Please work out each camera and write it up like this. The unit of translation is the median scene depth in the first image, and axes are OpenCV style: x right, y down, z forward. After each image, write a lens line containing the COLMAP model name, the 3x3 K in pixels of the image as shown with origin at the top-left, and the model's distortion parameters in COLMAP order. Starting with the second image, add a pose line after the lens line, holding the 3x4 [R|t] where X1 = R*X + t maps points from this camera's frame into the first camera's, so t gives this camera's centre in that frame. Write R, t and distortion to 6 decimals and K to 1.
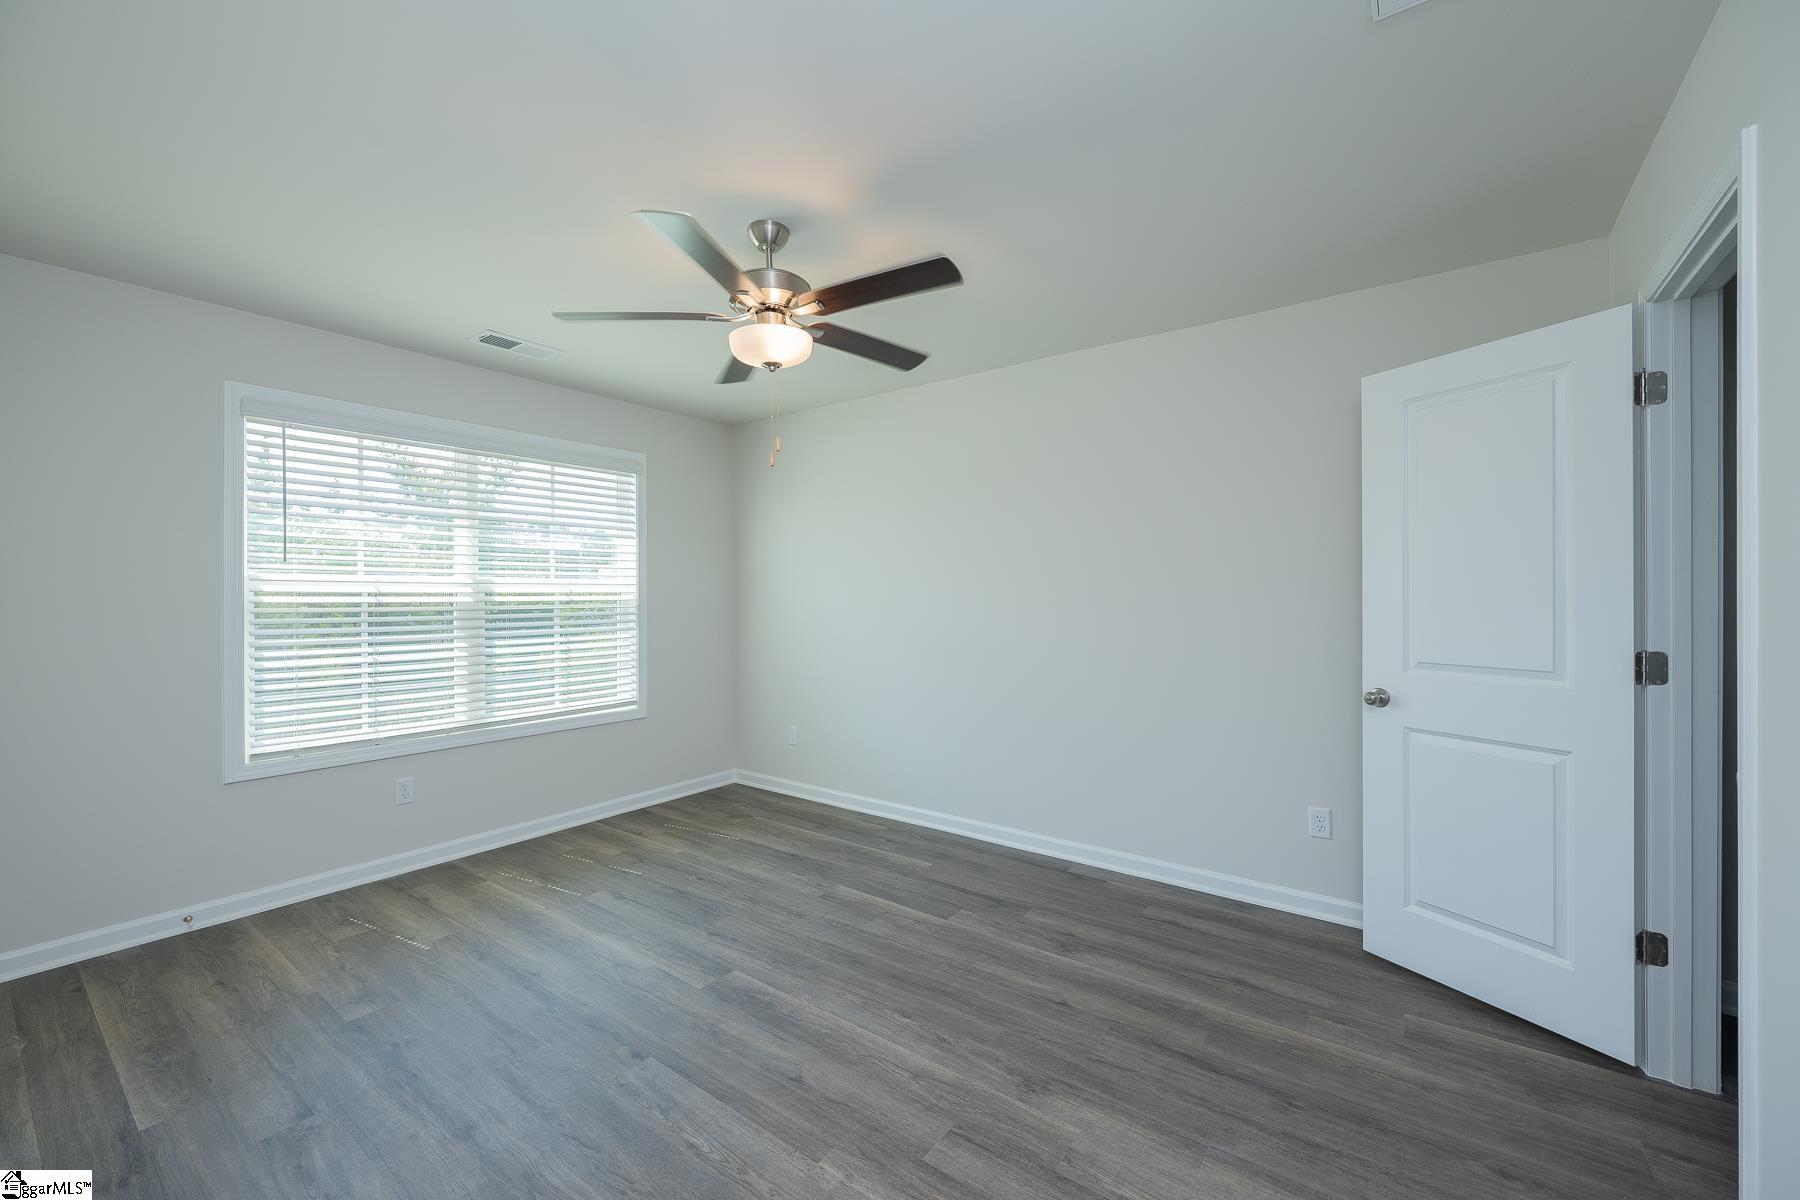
lens RADIAL K [[706.0, 0, 908.3], [0, 706.0, 594.8], [0, 0, 1]] dist [-0.000128, -0.000022]
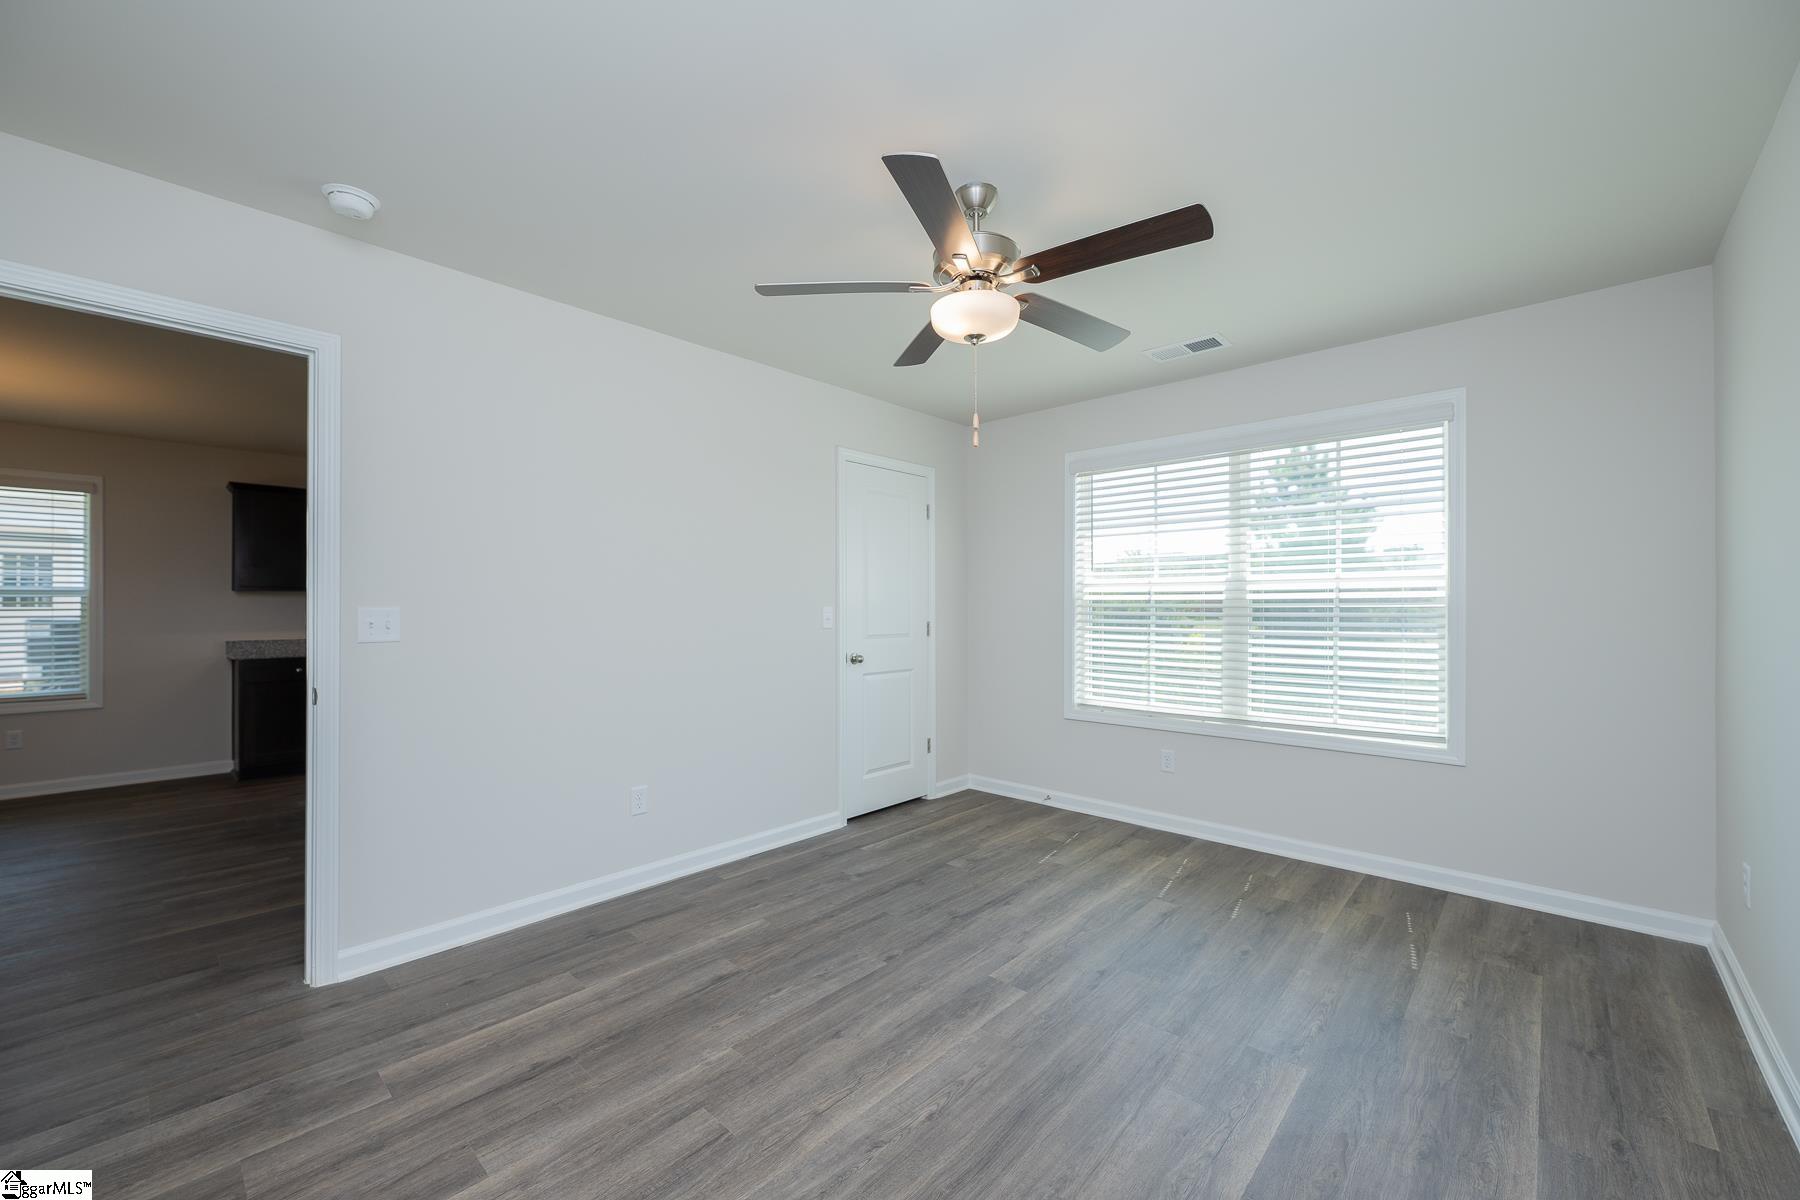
lens RADIAL K [[721.1, 0, 897.3], [0, 721.1, 590.5], [0, 0, 1]] dist [0.001815, 0.000157]
pose [[-0.115098, -0.019292, -0.993167, 0.565612], [0.001709, 0.999806, -0.019619, 0.019386], [0.993353, -0.003956, -0.115043, 0.739067]]
